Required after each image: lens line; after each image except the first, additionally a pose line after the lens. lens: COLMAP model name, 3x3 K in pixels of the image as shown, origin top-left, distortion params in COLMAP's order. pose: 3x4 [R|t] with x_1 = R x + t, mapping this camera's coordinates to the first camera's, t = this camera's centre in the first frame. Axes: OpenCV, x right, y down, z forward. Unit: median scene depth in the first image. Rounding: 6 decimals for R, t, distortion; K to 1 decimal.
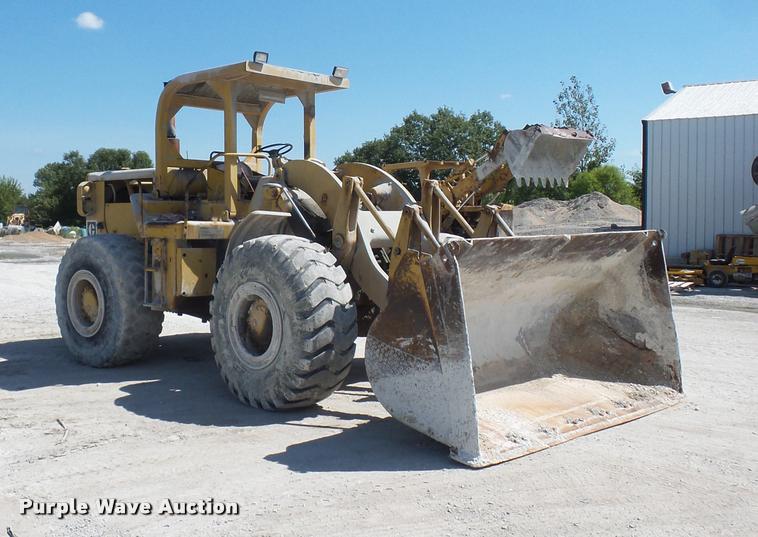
lens RADIAL K [[842.1, 0, 321.7], [0, 842.1, 237.6], [0, 0, 1]] dist [0.003573, 0.000000]
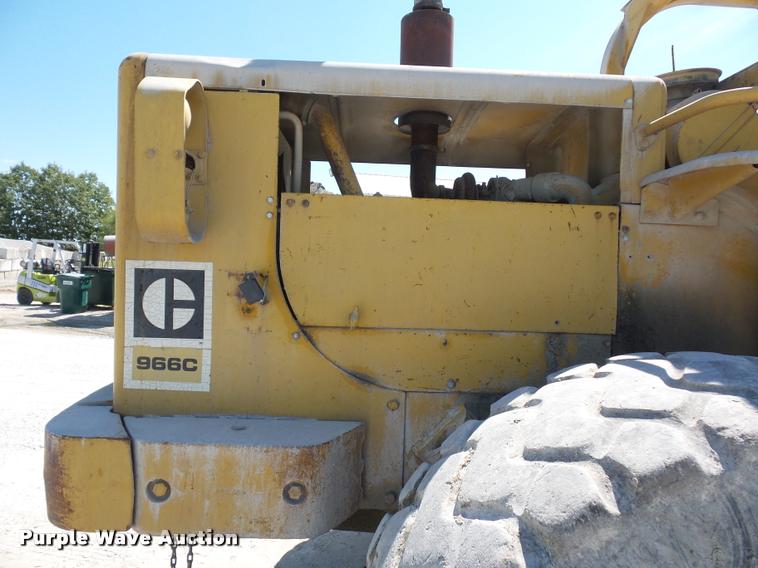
lens RADIAL K [[529.3, 0, 379.9], [0, 529.3, 284.4], [0, 0, 1]] dist [0.000843, -0.008622]
pose [[0.703005, 0.003670, 0.711176, -0.402840], [-0.017799, 0.999764, 0.012436, -0.021045], [-0.710962, -0.021401, 0.702904, 1.038729]]
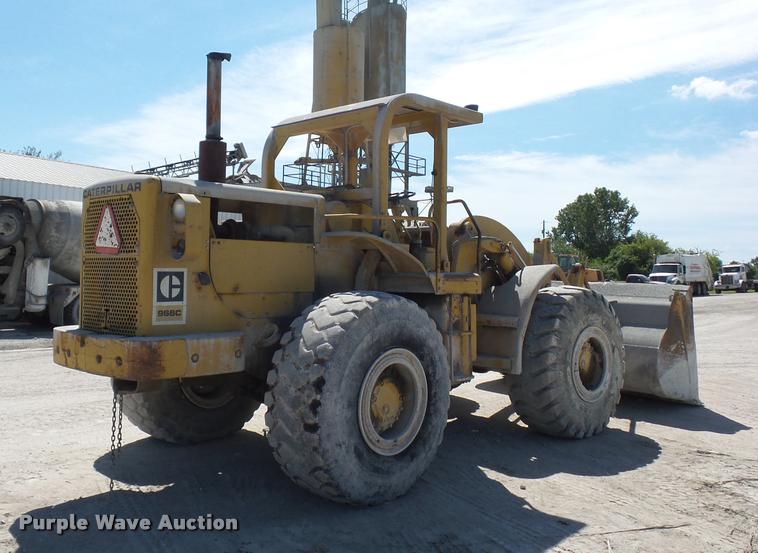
lens RADIAL K [[700.8, 0, 340.1], [0, 700.8, 245.9], [0, 0, 1]] dist [-0.027558, 0.000000]
pose [[0.013342, 0.038902, 0.999154, -0.844867], [0.012065, 0.999164, -0.039063, -0.019787], [-0.999838, 0.012576, 0.012862, 1.074372]]
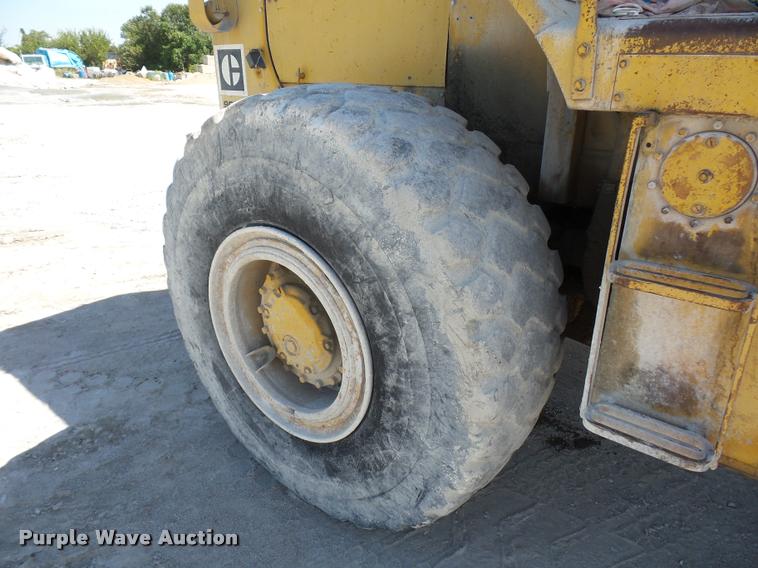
lens RADIAL K [[529.3, 0, 377.7], [0, 529.3, 285.9], [0, 0, 1]] dist [0.000843, -0.008622]
pose [[0.996445, -0.028372, 0.079321, -0.271737], [-0.002338, 0.931906, 0.362693, -0.006311], [-0.084210, -0.361589, 0.928527, 0.866068]]
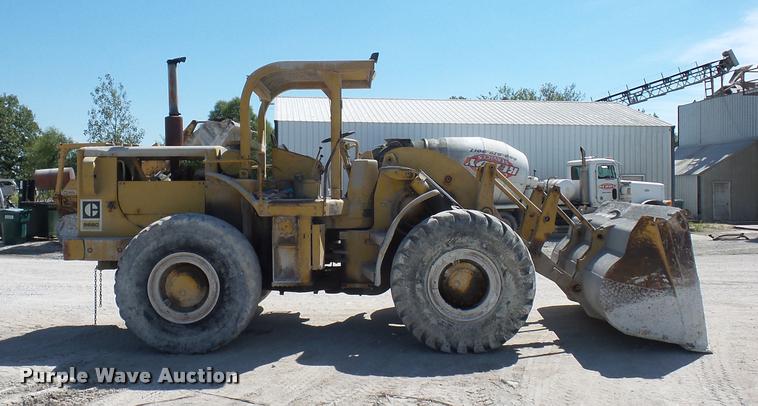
lens RADIAL K [[685.6, 0, 373.5], [0, 685.6, 179.7], [0, 0, 1]] dist [-0.030306, 0.031103]
pose [[0.705105, 0.007183, 0.709067, -0.700460], [0.022090, 0.999241, -0.032089, -0.014088], [-0.708759, 0.038289, 0.704411, 0.319383]]
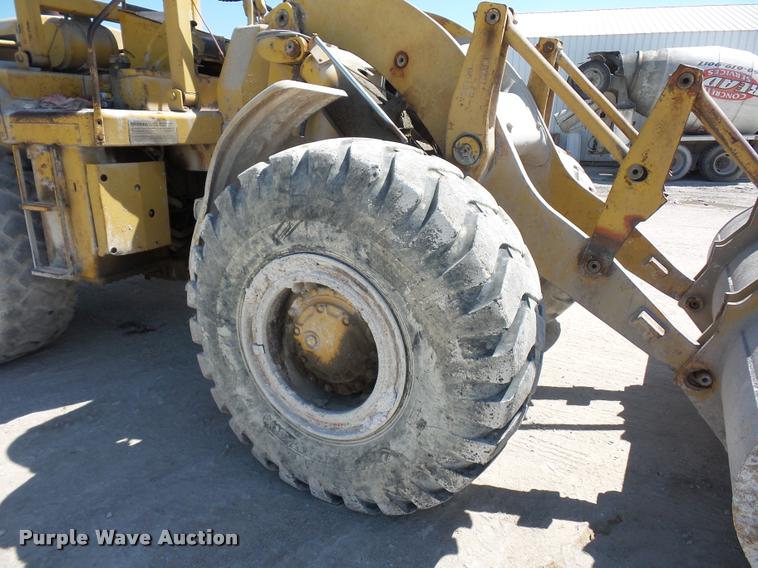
lens RADIAL K [[529.3, 0, 383.1], [0, 529.3, 288.3], [0, 0, 1]] dist [0.000843, -0.008622]
pose [[0.938631, -0.099637, 0.330218, -0.110888], [0.003424, 0.960013, 0.279933, -0.004374], [-0.344906, -0.261623, 0.901440, 0.600084]]
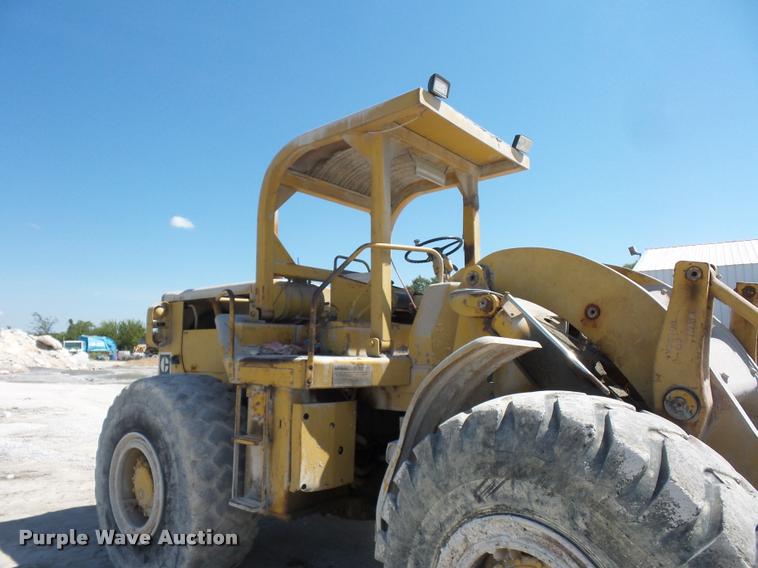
lens RADIAL K [[529.3, 0, 381.1], [0, 529.3, 286.9], [0, 0, 1]] dist [0.000843, -0.008622]
pose [[0.997757, 0.008873, 0.066343, -0.130968], [0.000351, 0.990467, -0.137751, -0.015835], [-0.066933, 0.137466, 0.988242, 0.602872]]
